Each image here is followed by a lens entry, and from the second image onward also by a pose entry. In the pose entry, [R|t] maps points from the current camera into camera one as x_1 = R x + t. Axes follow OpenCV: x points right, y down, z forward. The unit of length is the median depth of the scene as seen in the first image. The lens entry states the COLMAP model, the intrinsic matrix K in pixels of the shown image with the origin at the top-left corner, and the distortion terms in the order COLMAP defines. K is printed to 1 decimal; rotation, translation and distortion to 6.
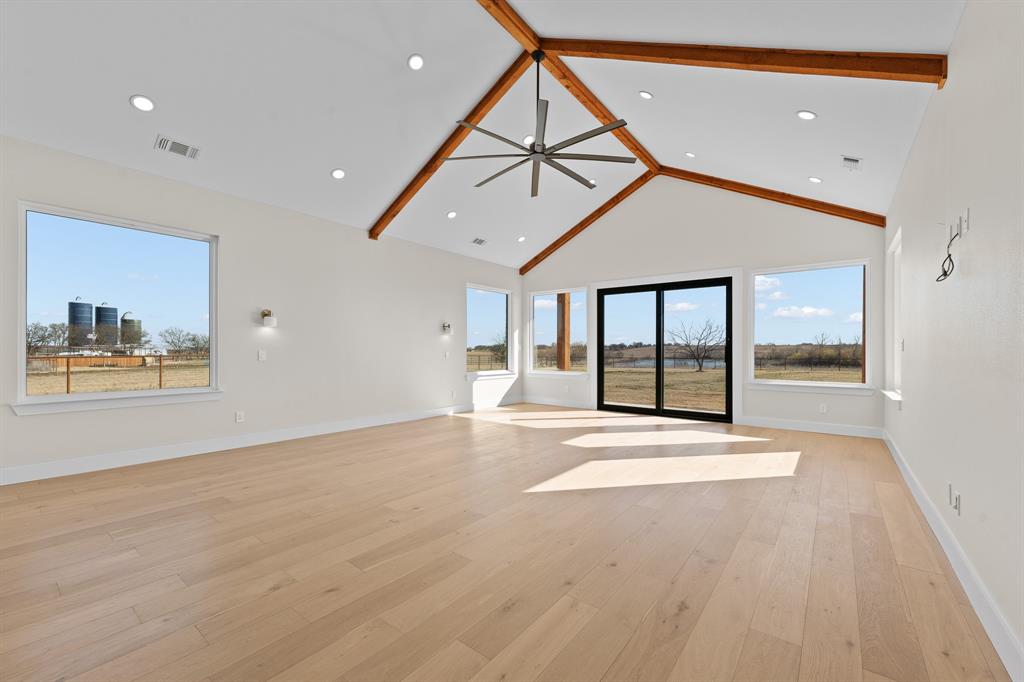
lens RADIAL K [[411.0, 0, 516.0], [0, 411.0, 345.7], [0, 0, 1]] dist [-0.001242, -0.000360]
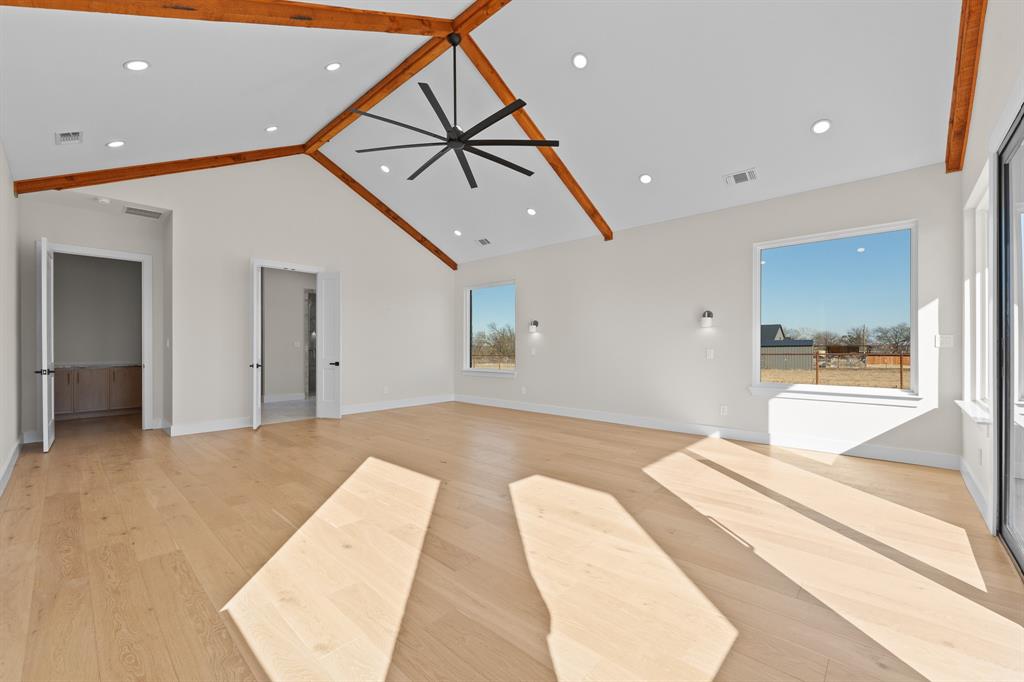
lens RADIAL K [[411.0, 0, 516.0], [0, 411.0, 345.7], [0, 0, 1]] dist [-0.001242, -0.000360]
pose [[-0.081999, -0.007443, -0.996605, 0.545231], [0.010622, 0.999909, -0.008342, 0.008595], [0.996576, -0.011270, -0.081912, 0.667886]]
